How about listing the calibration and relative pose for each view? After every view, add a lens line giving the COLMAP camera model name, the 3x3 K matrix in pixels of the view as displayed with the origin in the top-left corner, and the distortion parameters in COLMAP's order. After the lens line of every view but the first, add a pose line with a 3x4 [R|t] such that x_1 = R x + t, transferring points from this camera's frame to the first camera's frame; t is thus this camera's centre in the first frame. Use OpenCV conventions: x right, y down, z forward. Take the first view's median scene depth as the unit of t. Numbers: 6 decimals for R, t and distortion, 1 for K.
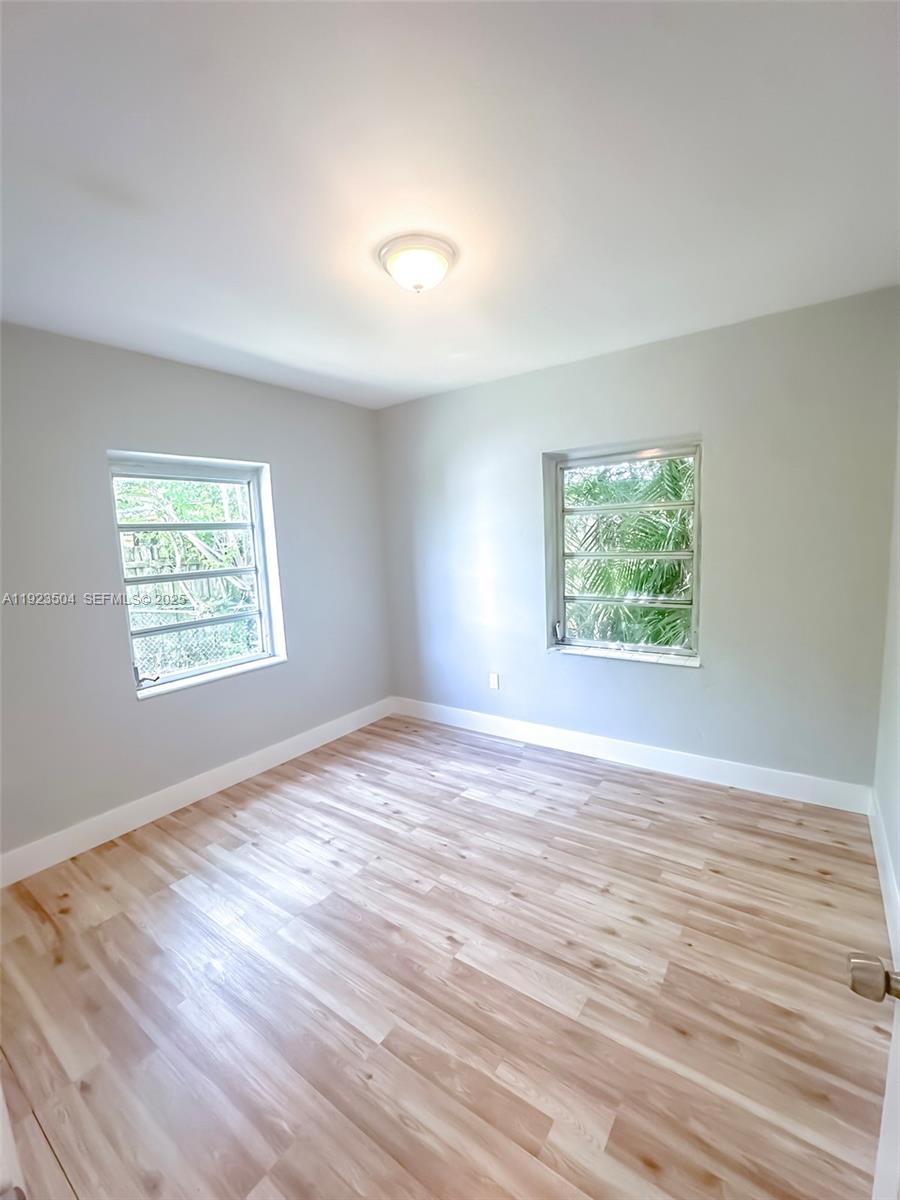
lens RADIAL K [[513.6, 0, 446.1], [0, 513.6, 602.3], [0, 0, 1]] dist [-0.025648, 0.000682]
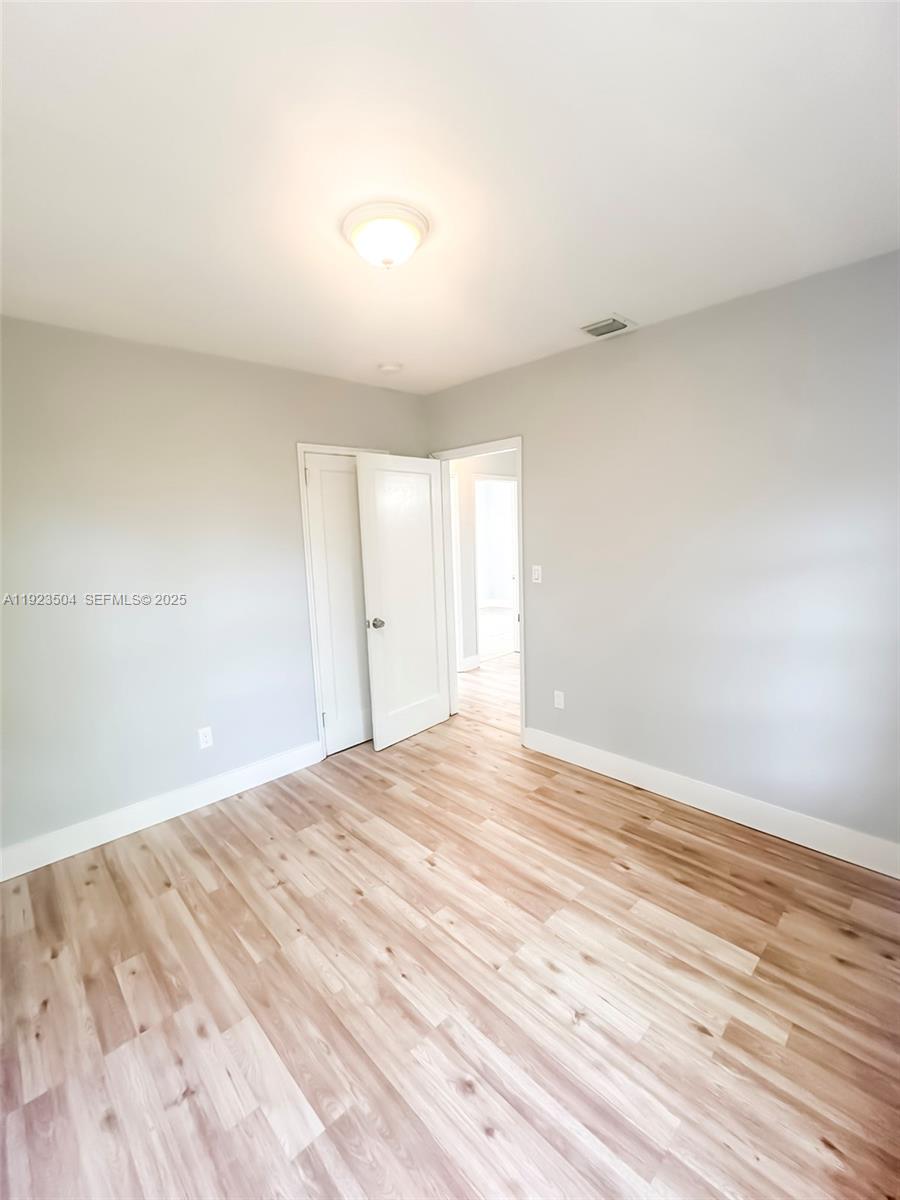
lens RADIAL K [[513.6, 0, 446.1], [0, 513.6, 602.3], [0, 0, 1]] dist [-0.025648, 0.000682]
pose [[-0.981015, 0.053092, 0.186524, -0.230387], [0.100821, 0.961228, 0.256662, -0.214468], [-0.165665, 0.270595, -0.948332, 1.595012]]
